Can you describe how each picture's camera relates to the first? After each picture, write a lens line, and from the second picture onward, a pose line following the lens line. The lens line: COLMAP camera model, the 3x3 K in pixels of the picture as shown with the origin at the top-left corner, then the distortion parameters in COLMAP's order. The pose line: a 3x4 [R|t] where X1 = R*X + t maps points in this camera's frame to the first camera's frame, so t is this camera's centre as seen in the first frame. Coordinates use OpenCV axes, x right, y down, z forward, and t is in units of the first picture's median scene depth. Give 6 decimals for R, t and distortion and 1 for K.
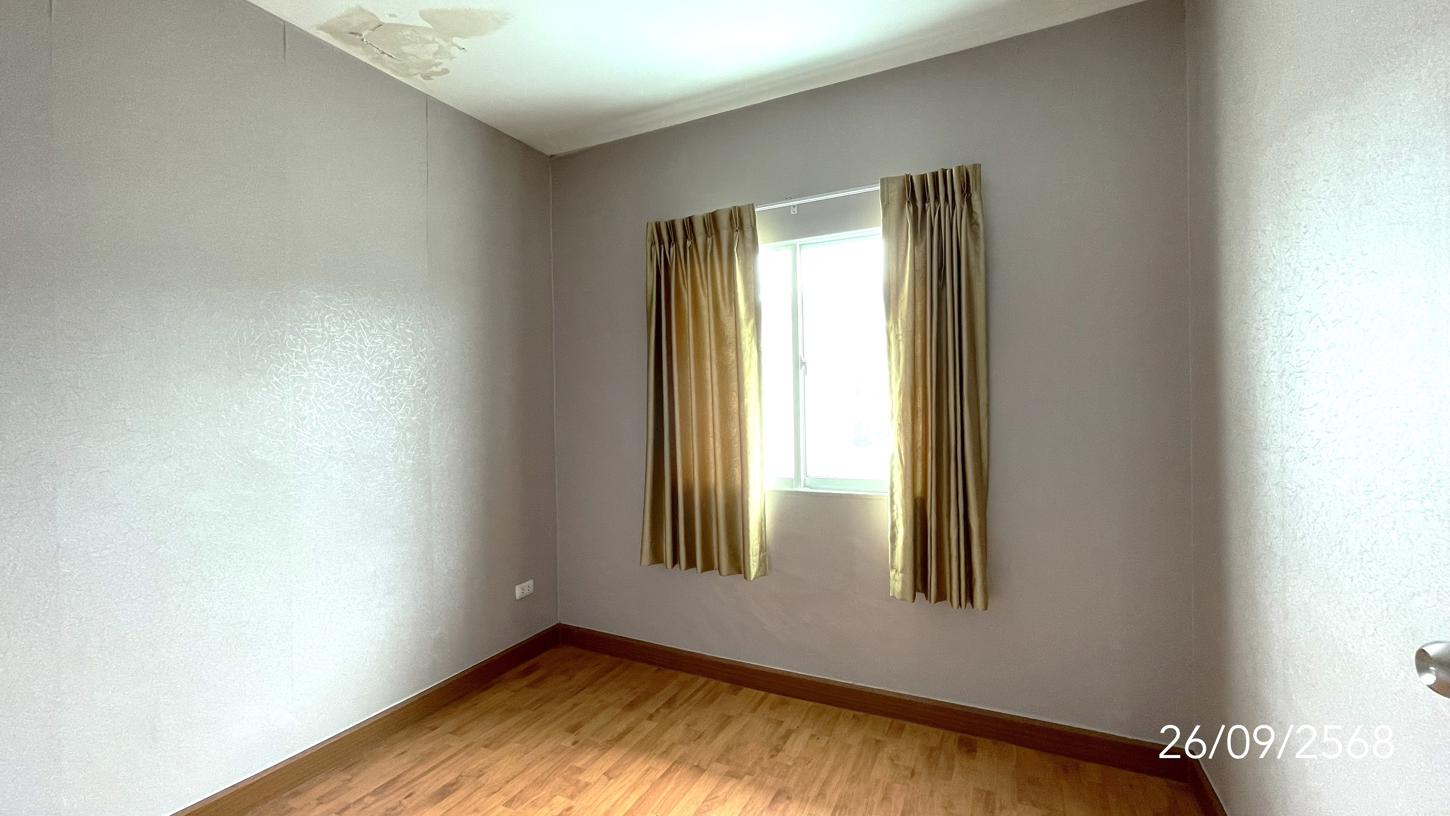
lens RADIAL K [[588.6, 0, 699.3], [0, 588.6, 412.2], [0, 0, 1]] dist [-0.004261, -0.000052]
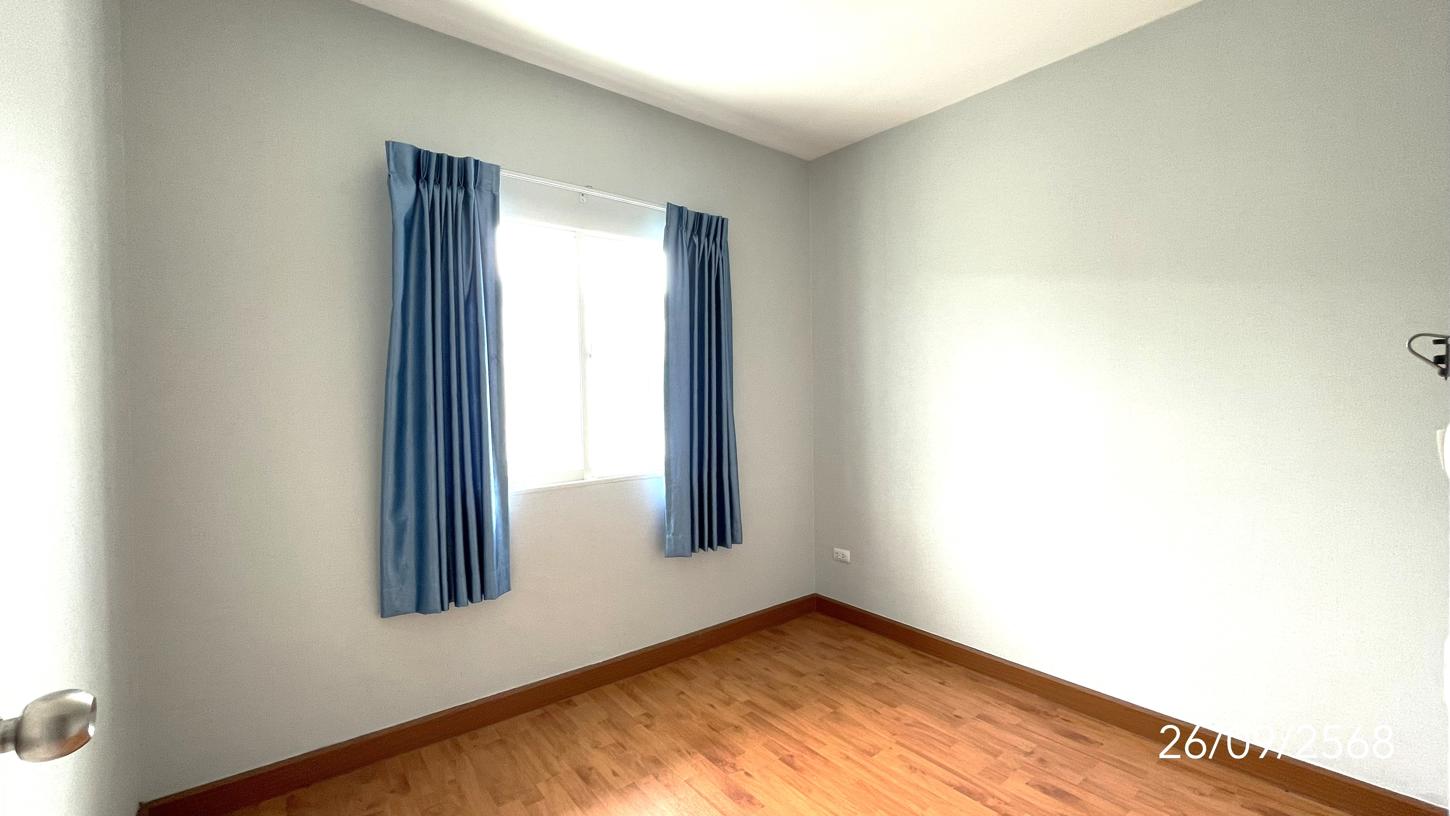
lens RADIAL K [[588.6, 0, 719.5], [0, 588.6, 404.5], [0, 0, 1]] dist [-0.004261, -0.000052]
pose [[0.383800, -0.011981, 0.923339, -1.267489], [0.010081, 0.999911, 0.008785, -0.011004], [-0.923361, 0.005937, 0.383886, 0.790087]]
